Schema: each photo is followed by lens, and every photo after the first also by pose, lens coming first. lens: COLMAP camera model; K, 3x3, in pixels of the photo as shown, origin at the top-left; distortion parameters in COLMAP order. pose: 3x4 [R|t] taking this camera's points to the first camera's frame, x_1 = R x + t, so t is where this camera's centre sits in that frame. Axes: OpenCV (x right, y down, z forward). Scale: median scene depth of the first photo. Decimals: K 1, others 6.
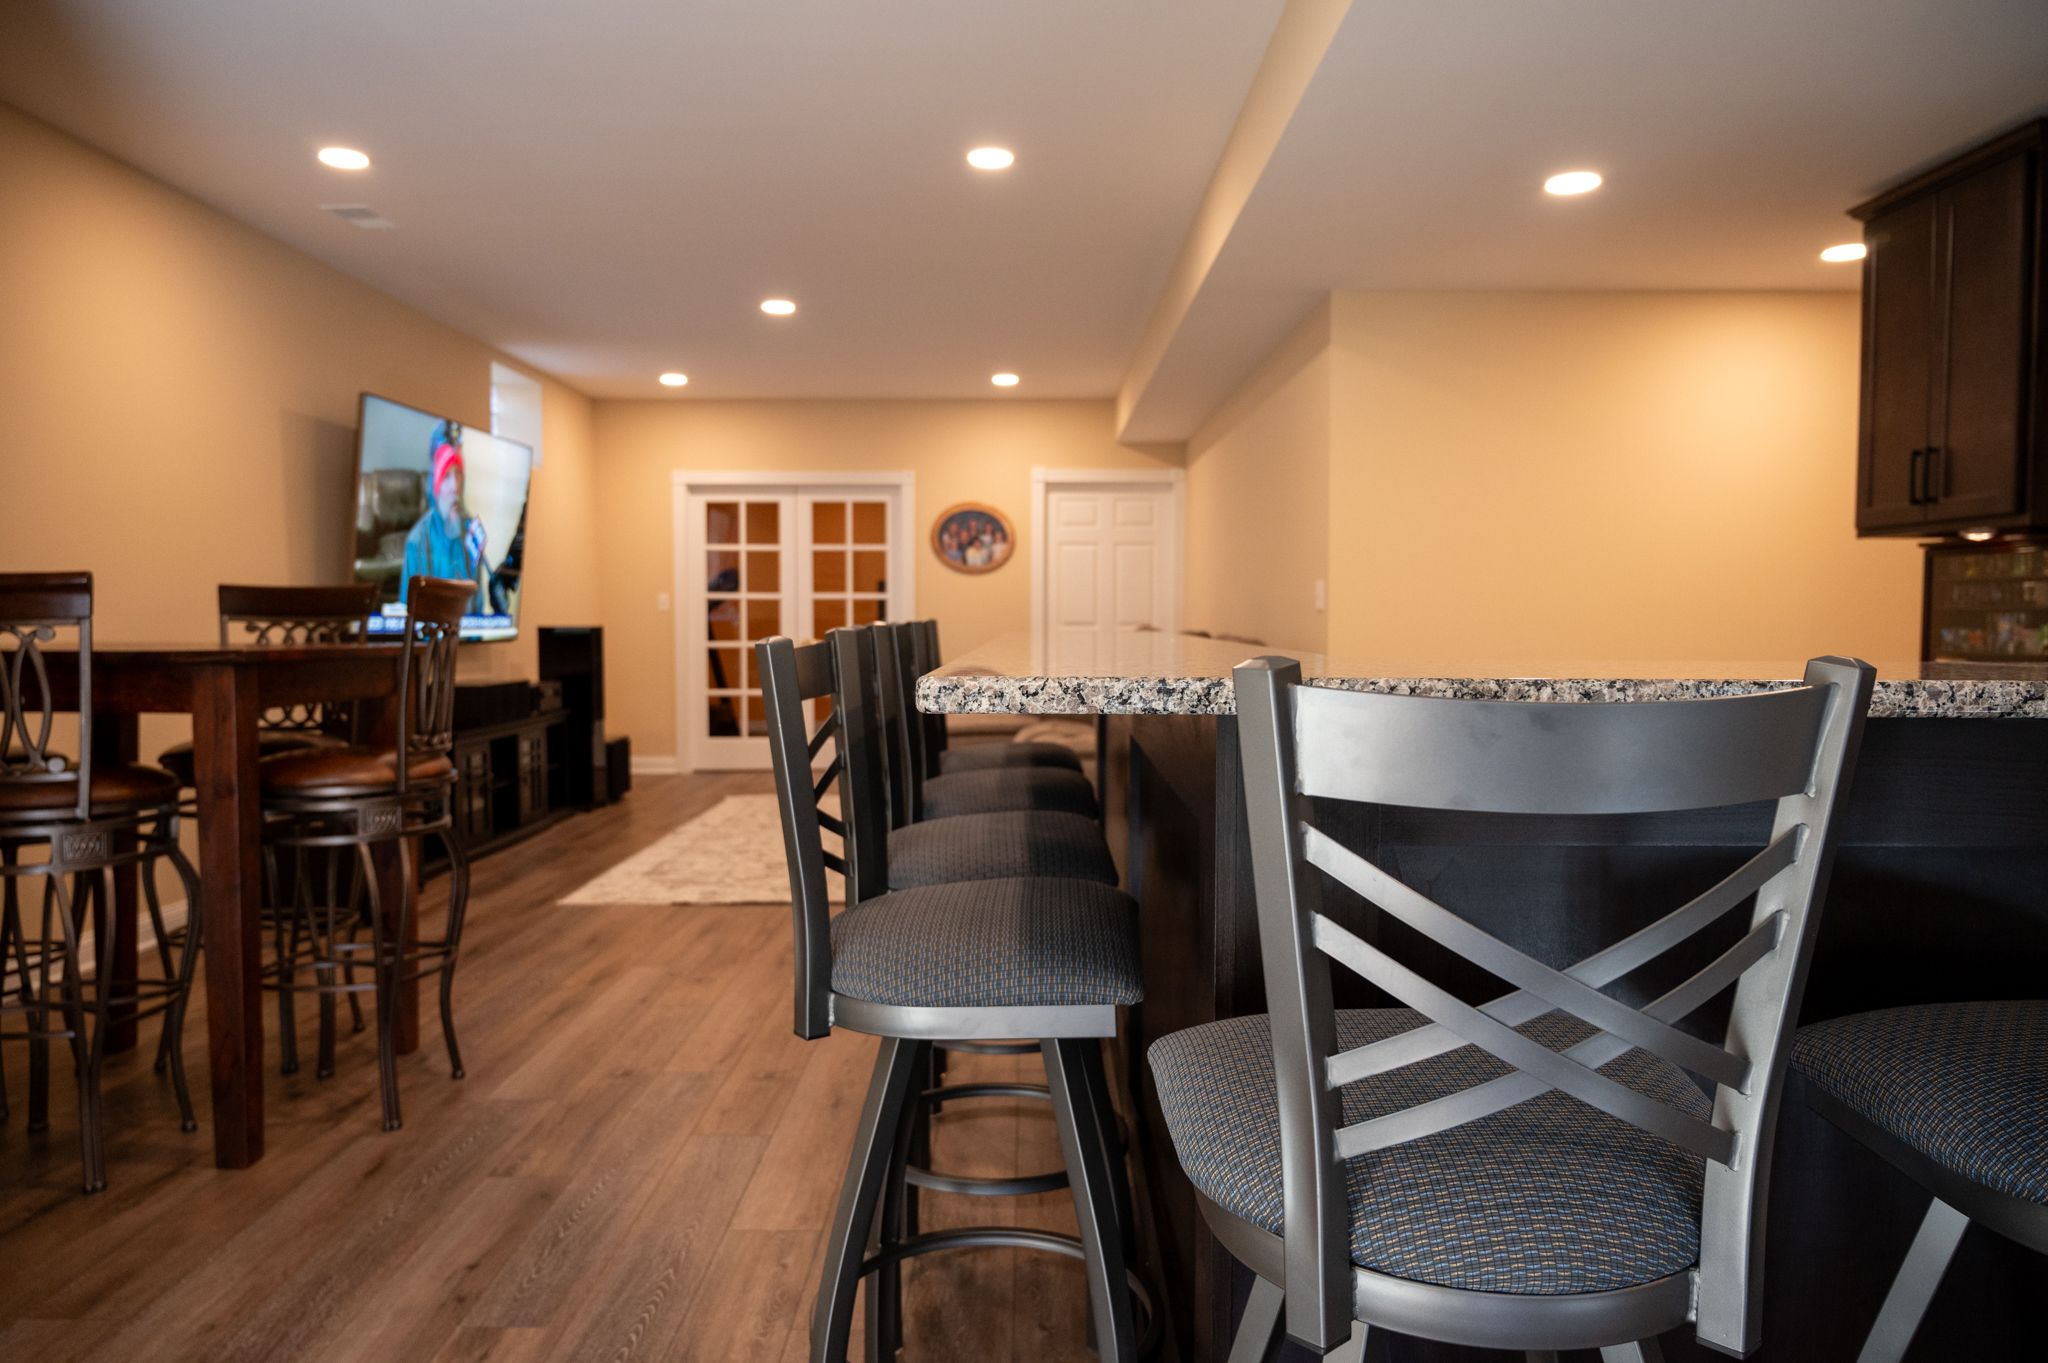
lens RADIAL K [[1379.4, 0, 1015.4], [0, 1379.4, 672.8], [0, 0, 1]] dist [-0.006678, -0.000472]
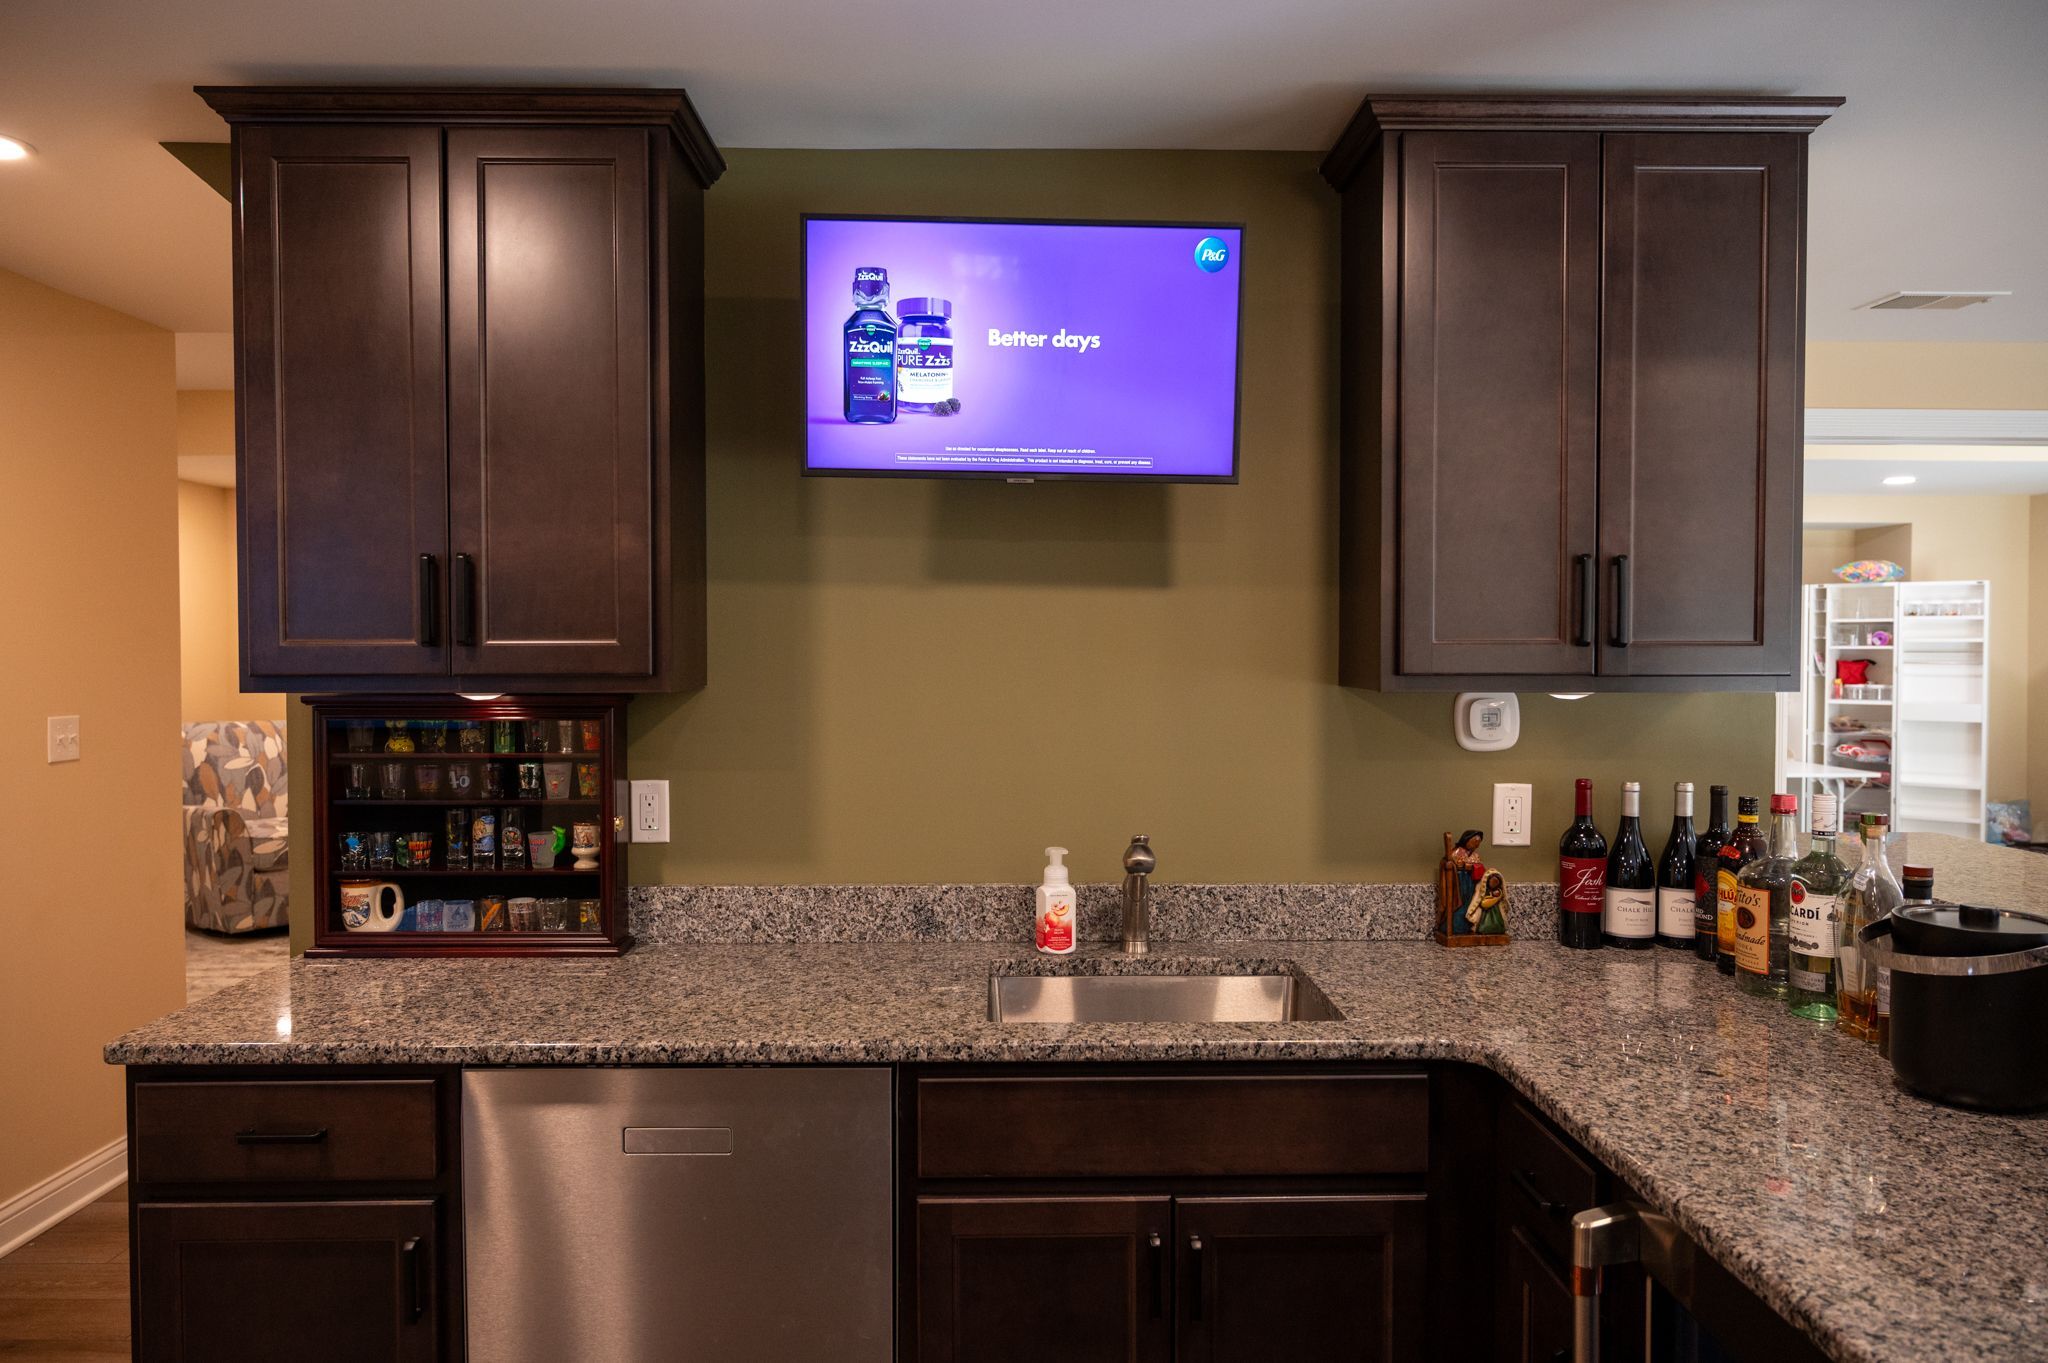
lens RADIAL K [[1379.4, 0, 1024.0], [0, 1379.4, 674.2], [0, 0, 1]] dist [-0.006678, -0.000472]
pose [[-0.028963, -0.026983, 0.999216, 0.131230], [0.044876, 0.998593, 0.028267, -0.266806], [-0.998573, 0.045660, -0.027711, 1.755547]]
